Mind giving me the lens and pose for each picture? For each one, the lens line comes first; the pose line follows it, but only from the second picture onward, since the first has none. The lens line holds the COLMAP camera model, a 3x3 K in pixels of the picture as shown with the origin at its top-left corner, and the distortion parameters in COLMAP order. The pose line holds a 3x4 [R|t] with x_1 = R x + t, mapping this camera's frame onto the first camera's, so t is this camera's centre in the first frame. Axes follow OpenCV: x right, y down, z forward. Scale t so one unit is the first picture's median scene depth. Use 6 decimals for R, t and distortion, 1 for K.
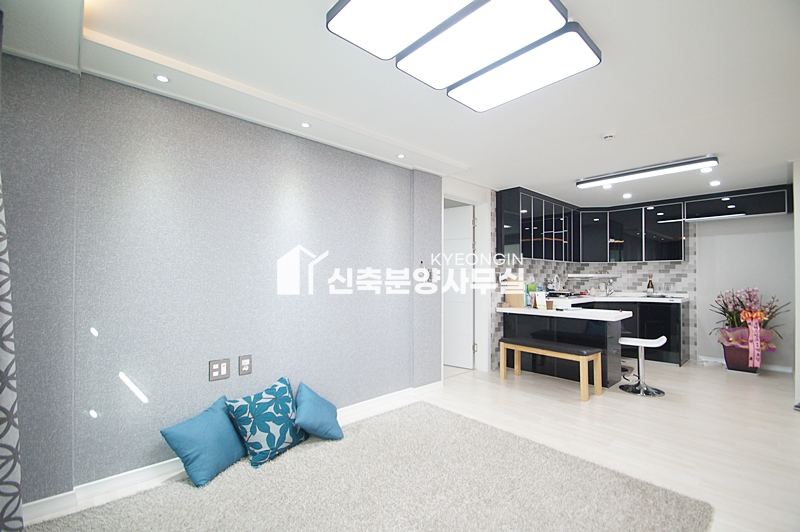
lens RADIAL K [[350.0, 0, 400.4], [0, 350.0, 277.1], [0, 0, 1]] dist [0.002022, -0.007244]
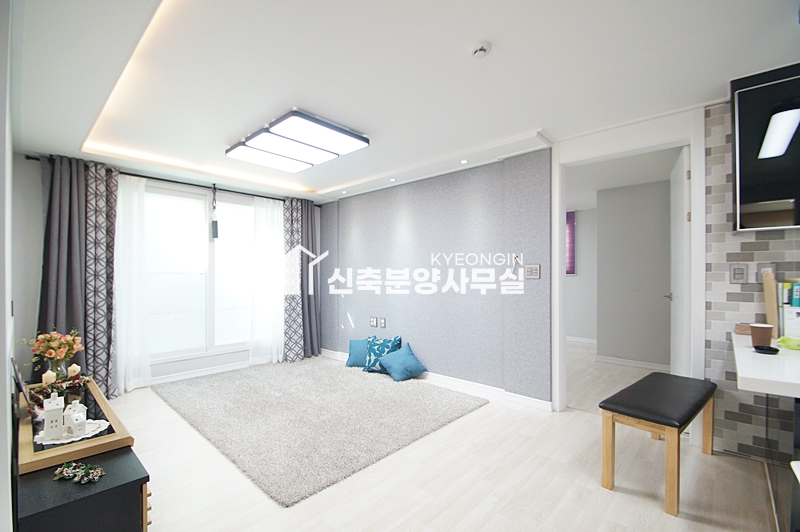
lens RADIAL K [[350.0, 0, 383.8], [0, 350.0, 275.9], [0, 0, 1]] dist [0.002022, -0.007244]
pose [[0.070354, 0.001479, -0.997521, 0.739999], [0.005460, 0.999983, 0.001868, 0.002017], [0.997507, -0.005578, 0.070345, 0.468625]]
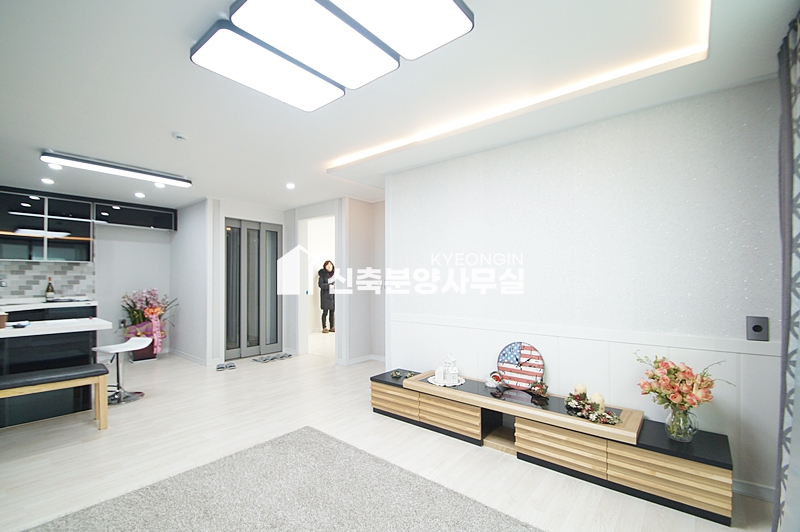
lens RADIAL K [[350.0, 0, 385.9], [0, 350.0, 277.0], [0, 0, 1]] dist [0.002022, -0.007244]
pose [[-0.099452, 0.007827, 0.995012, -0.275731], [0.000459, 0.999969, -0.007820, 0.002174], [-0.995042, -0.000321, -0.099452, 0.319252]]
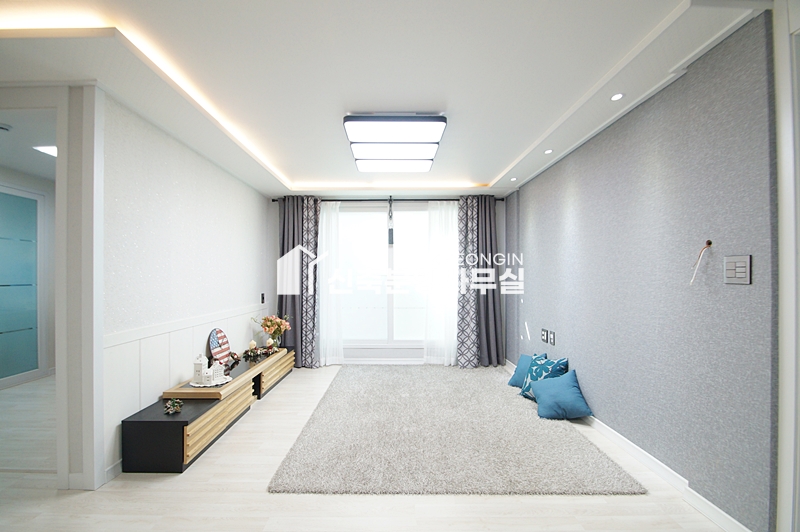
lens RADIAL K [[350.0, 0, 394.2], [0, 350.0, 274.3], [0, 0, 1]] dist [0.002022, -0.007244]
pose [[-0.668035, -0.004721, -0.744115, 0.555456], [0.005344, 0.999924, -0.011142, 0.003137], [0.744111, -0.011420, -0.667959, 0.786842]]
